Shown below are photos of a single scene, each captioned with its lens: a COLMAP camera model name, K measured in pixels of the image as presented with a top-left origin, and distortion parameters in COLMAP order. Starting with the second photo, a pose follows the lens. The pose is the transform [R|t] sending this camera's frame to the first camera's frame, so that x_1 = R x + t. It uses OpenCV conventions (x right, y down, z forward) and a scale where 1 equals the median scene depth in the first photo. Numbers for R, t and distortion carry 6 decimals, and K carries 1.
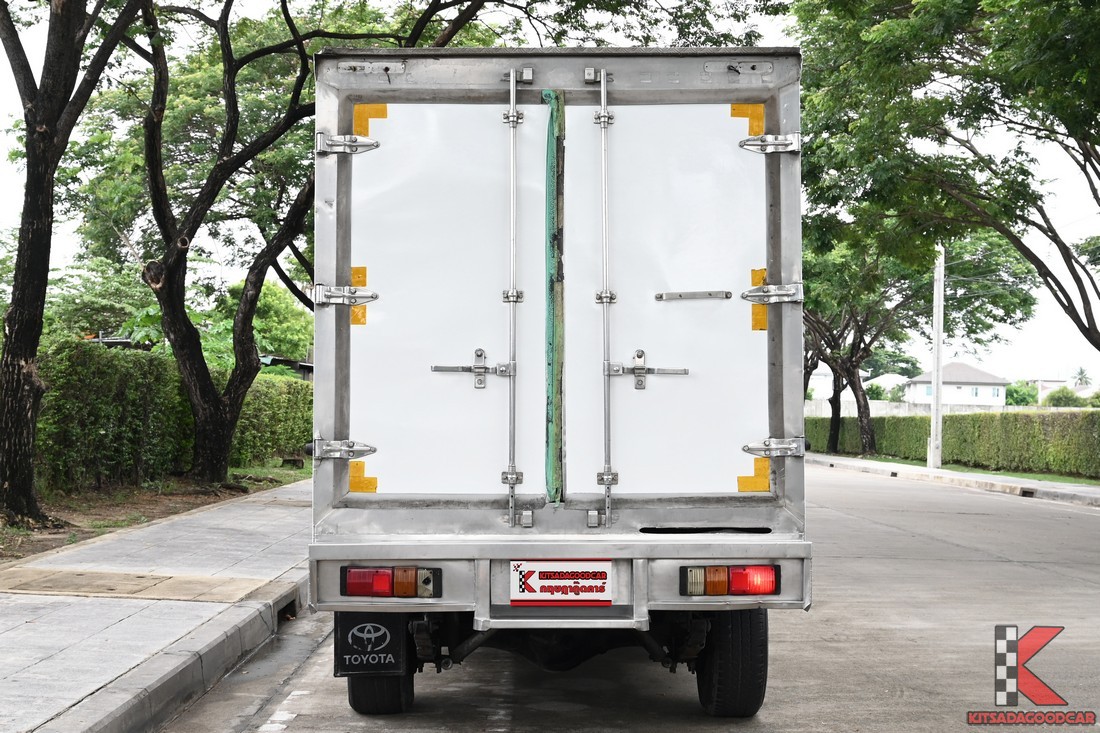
lens RADIAL K [[1674.6, 0, 550.3], [0, 1674.6, 380.1], [0, 0, 1]] dist [0.000712, -0.038488]
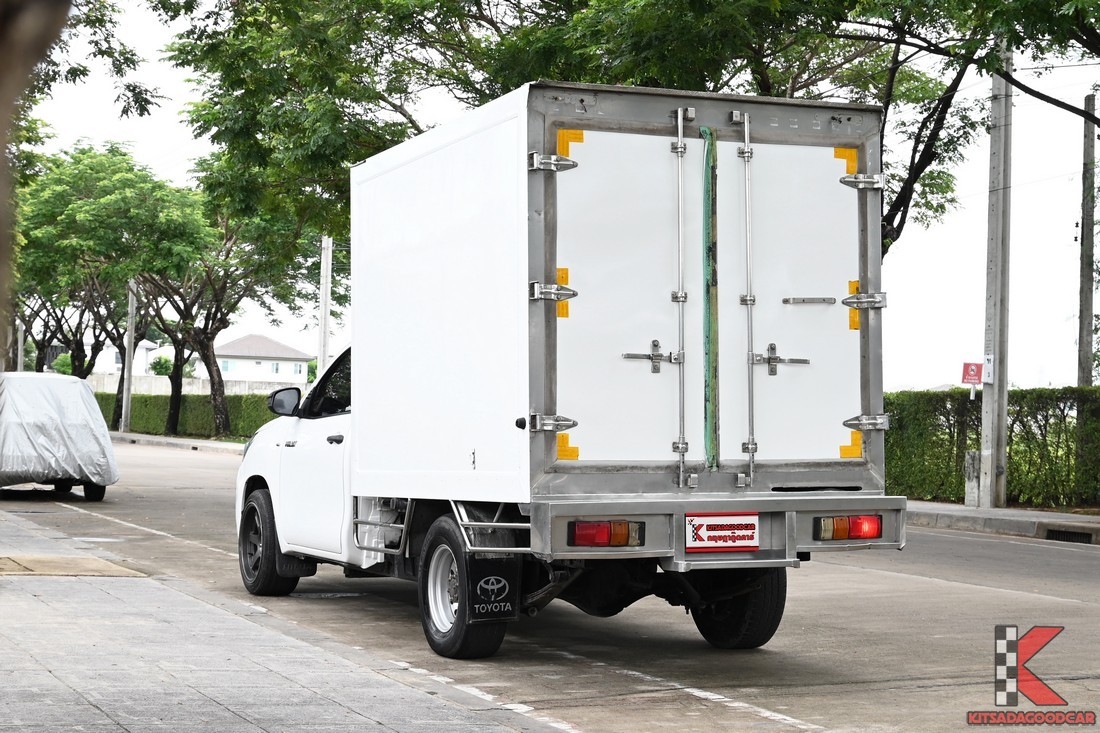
lens RADIAL K [[1888.9, 0, 550.0], [0, 1888.9, 366.5], [0, 0, 1]] dist [-0.050651, -0.074231]
pose [[0.926866, 0.015161, 0.375086, -0.618150], [-0.017810, 0.999835, 0.003596, -0.003125], [-0.374970, -0.010013, 0.926983, -0.225717]]
